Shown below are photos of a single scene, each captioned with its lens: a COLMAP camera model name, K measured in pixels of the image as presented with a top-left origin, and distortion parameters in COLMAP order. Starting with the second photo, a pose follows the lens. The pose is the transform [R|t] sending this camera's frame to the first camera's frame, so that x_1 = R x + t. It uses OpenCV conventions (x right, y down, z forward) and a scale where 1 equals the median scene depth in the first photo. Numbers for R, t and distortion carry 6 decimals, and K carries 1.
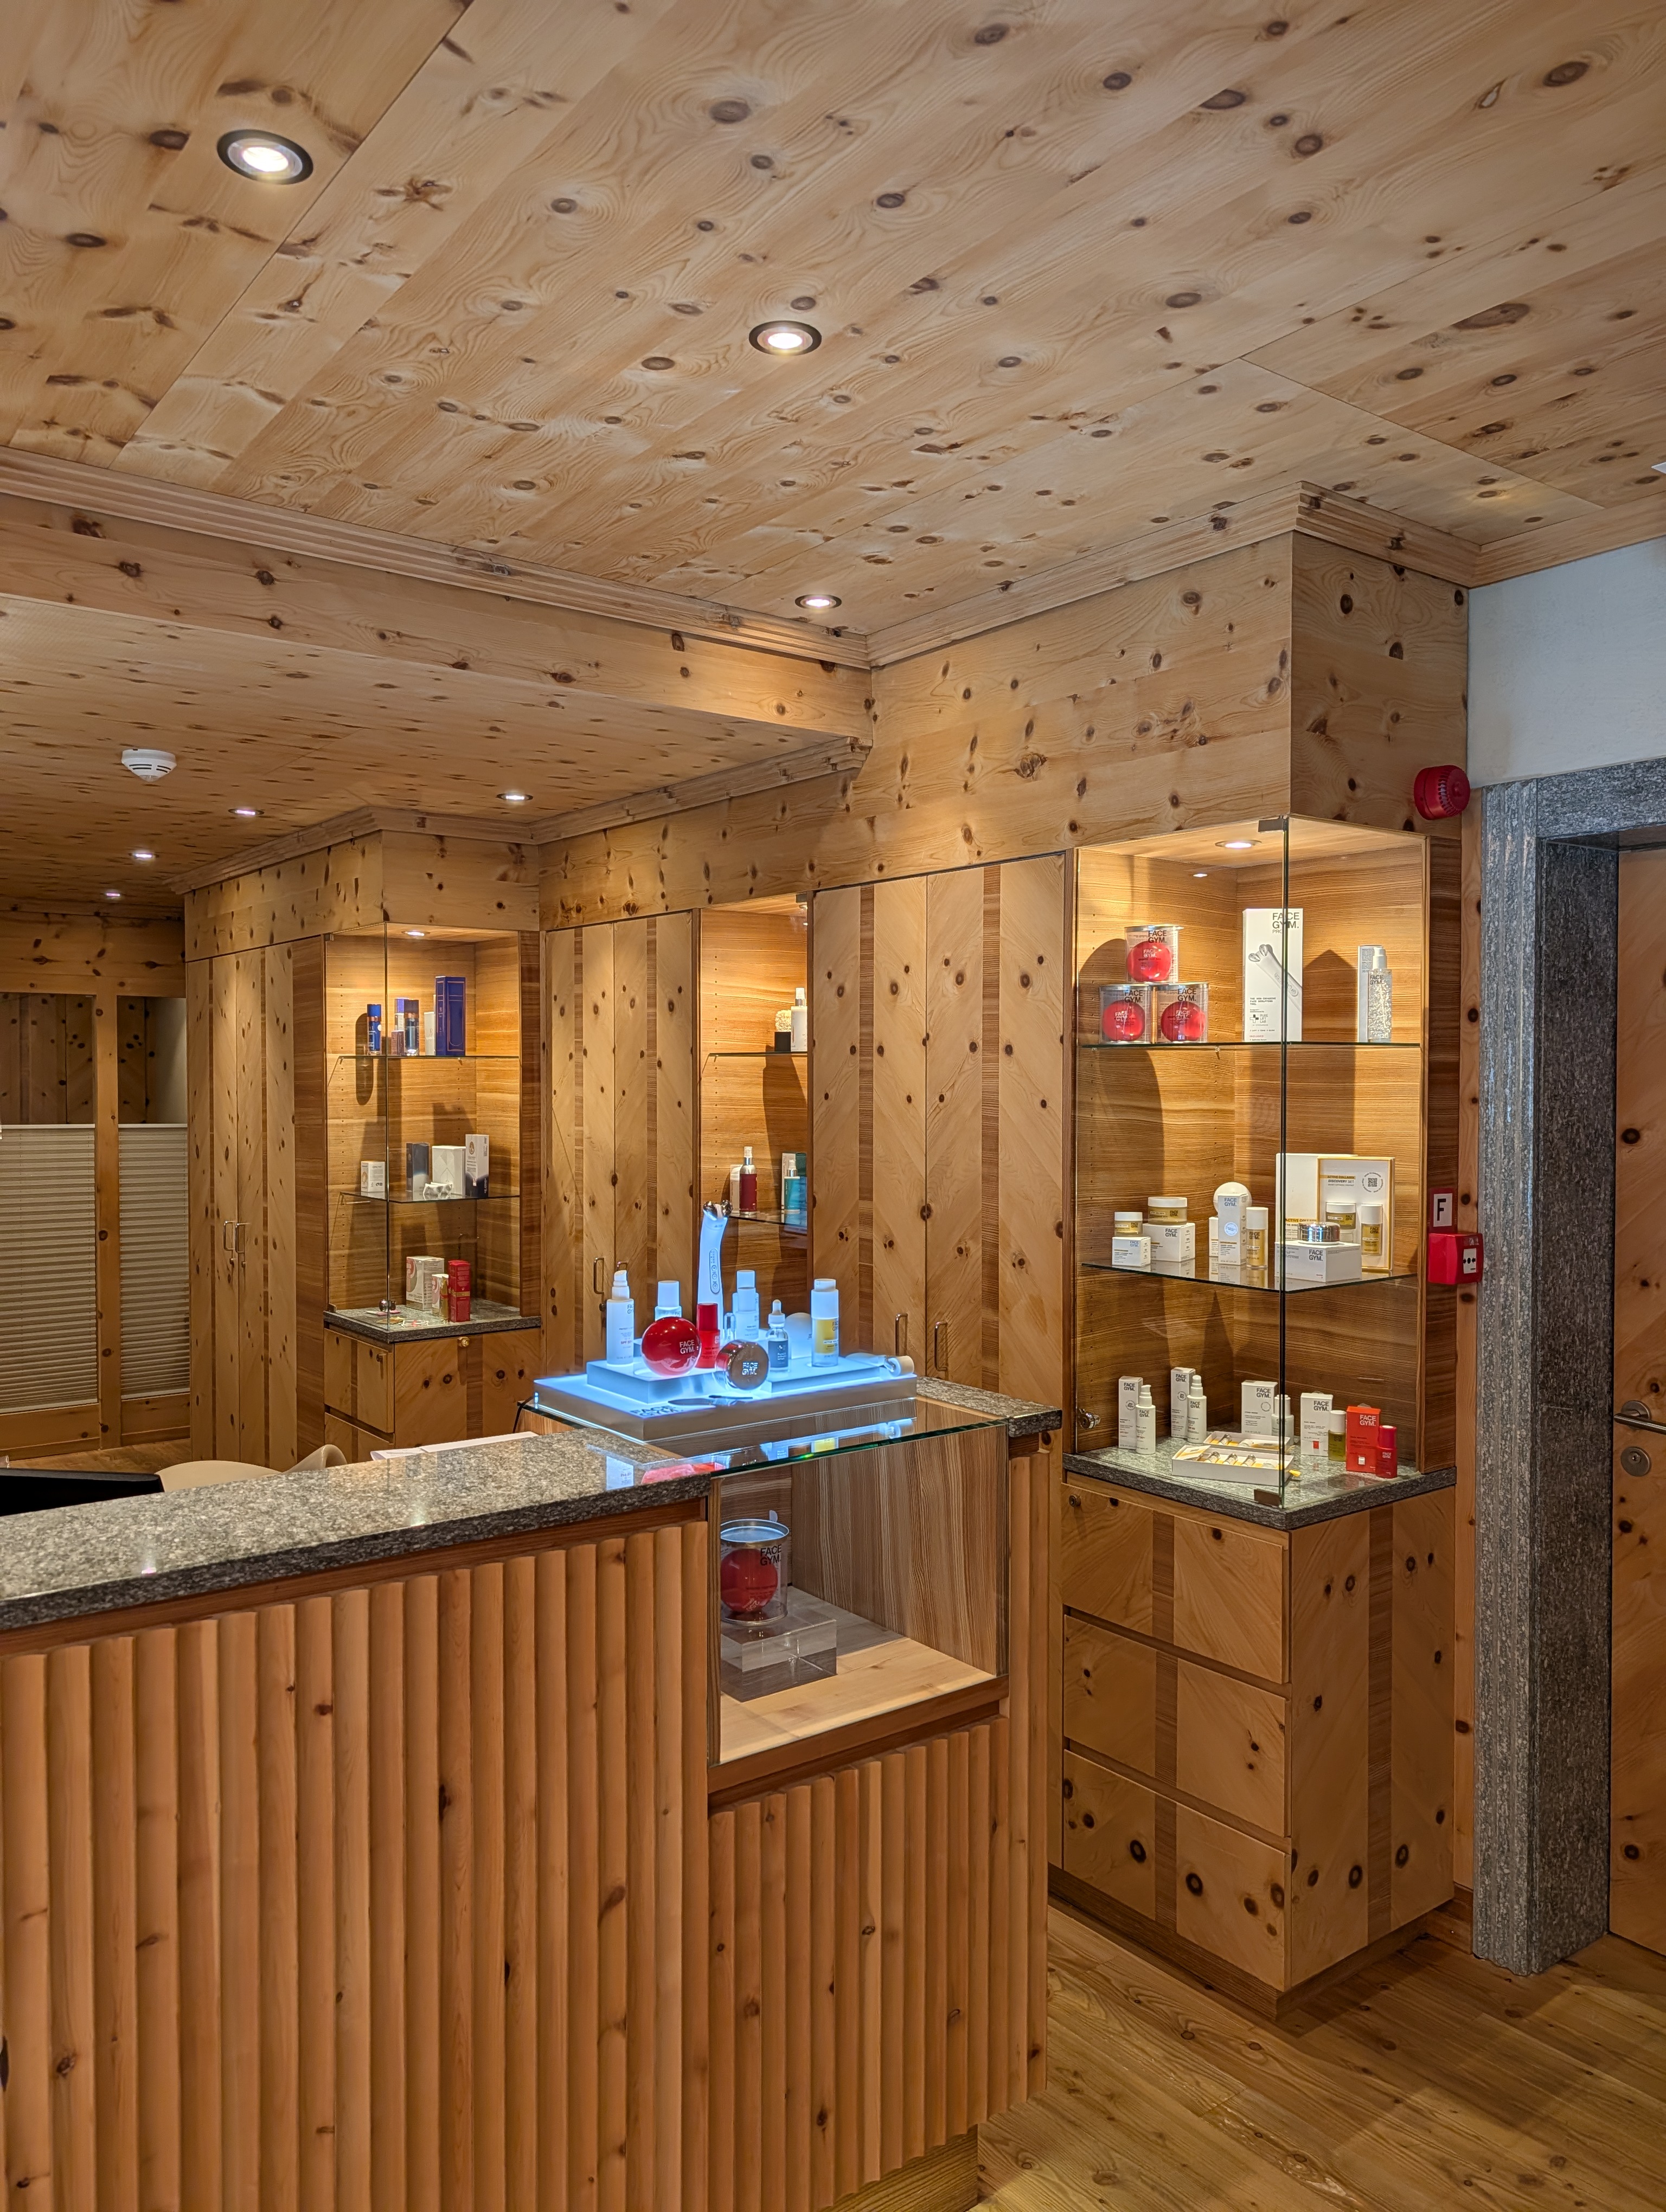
lens RADIAL K [[1603.2, 0, 833.0], [0, 1603.2, 1106.0], [0, 0, 1]] dist [0.023765, -0.009365]
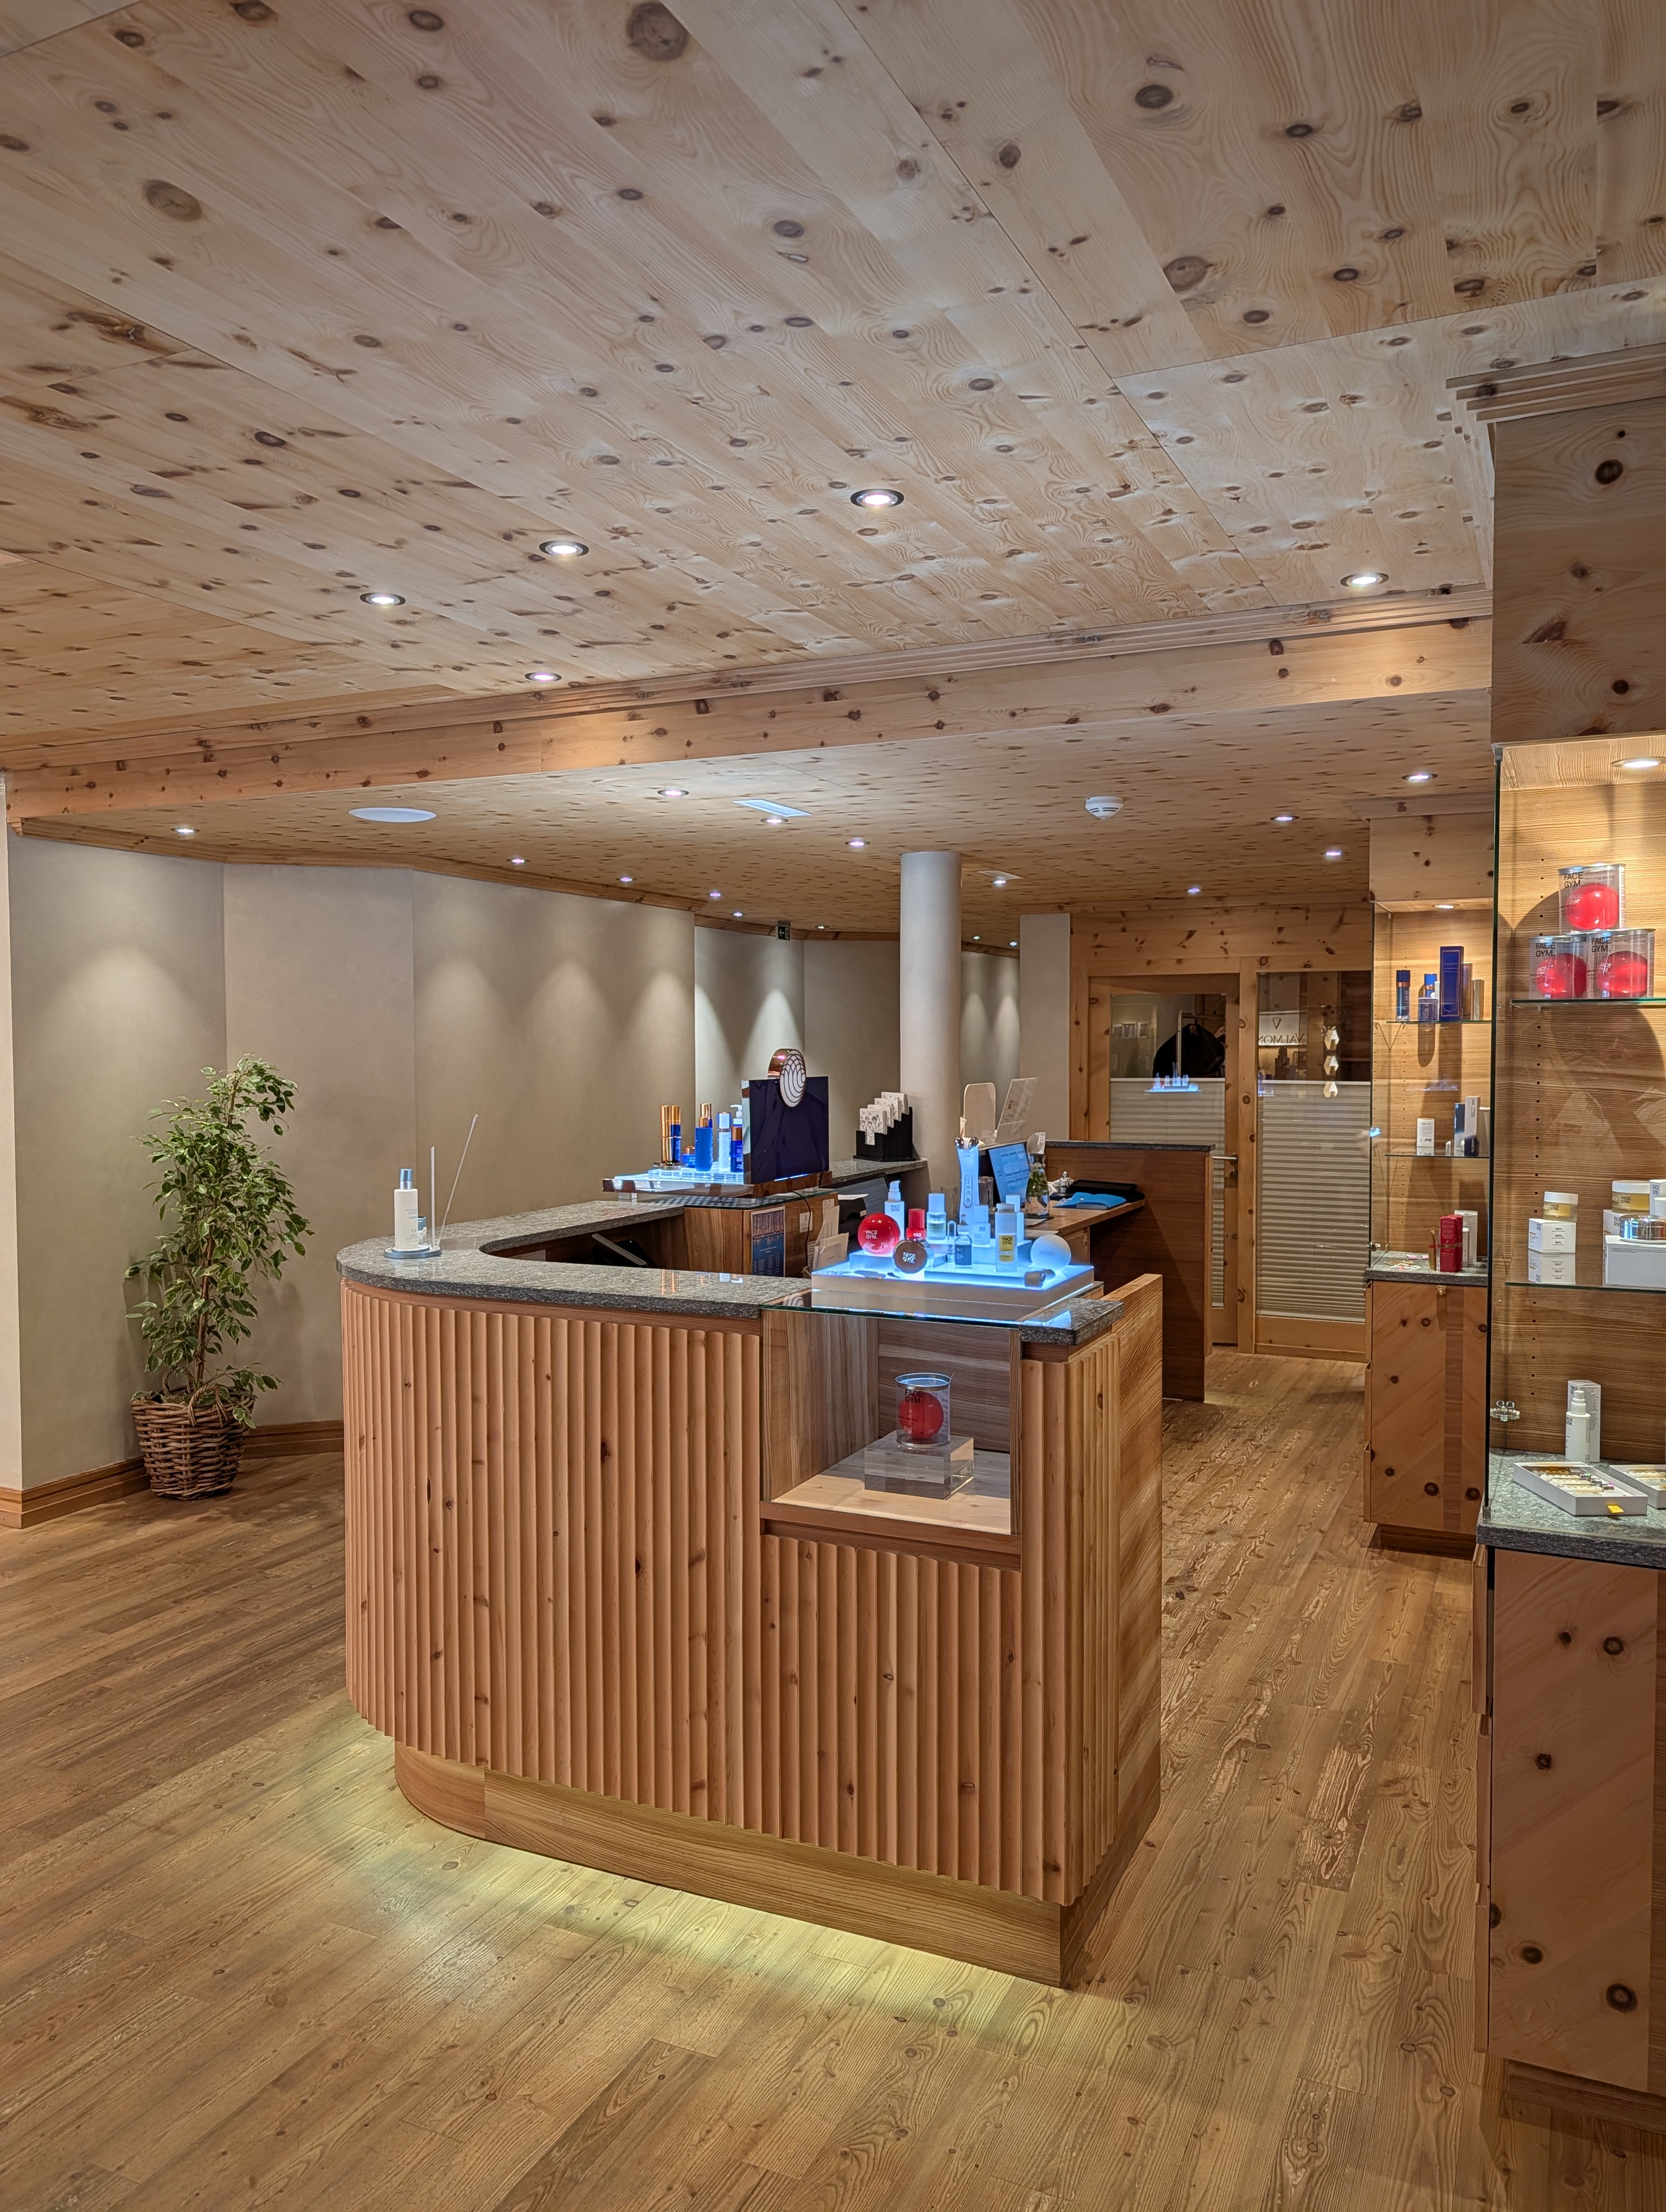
lens RADIAL K [[1603.2, 0, 833.0], [0, 1603.2, 1106.0], [0, 0, 1]] dist [0.023765, -0.009365]
pose [[0.456466, 0.034270, -0.889081, 0.663776], [-0.014064, 0.999411, 0.031302, -0.003485], [0.889630, -0.001785, 0.456679, 0.195073]]
